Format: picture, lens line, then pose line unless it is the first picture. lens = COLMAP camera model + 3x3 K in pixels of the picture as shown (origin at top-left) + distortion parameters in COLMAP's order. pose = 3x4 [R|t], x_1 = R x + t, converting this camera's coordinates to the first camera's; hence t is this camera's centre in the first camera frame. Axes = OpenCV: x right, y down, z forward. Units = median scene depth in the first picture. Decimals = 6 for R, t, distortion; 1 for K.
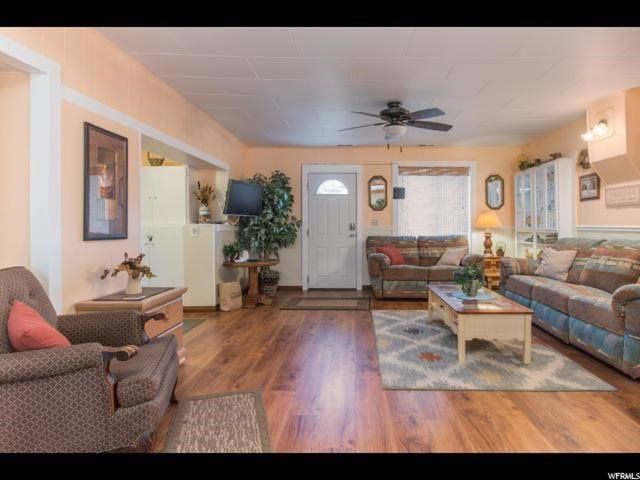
lens RADIAL K [[356.3, 0, 347.8], [0, 356.3, 227.3], [0, 0, 1]] dist [-0.005026, -0.000362]
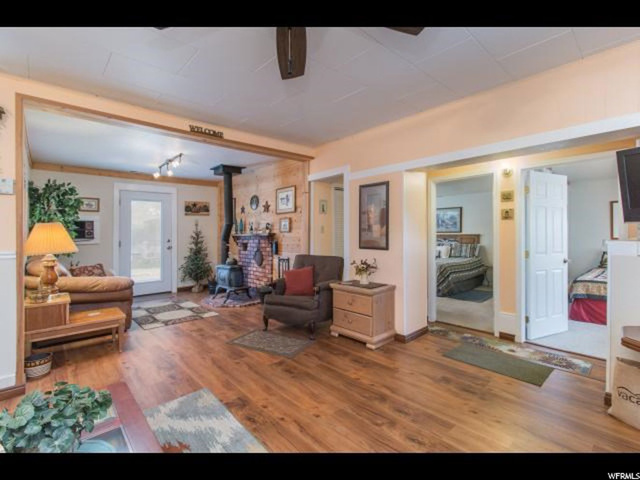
lens RADIAL K [[297.8, 0, 313.1], [0, 297.8, 237.2], [0, 0, 1]] dist [-0.002389, -0.000064]
pose [[-0.738682, 0.022686, -0.673672, 0.232309], [0.010130, 0.999694, 0.022558, -0.028124], [0.673978, 0.009839, -0.738686, 0.932449]]
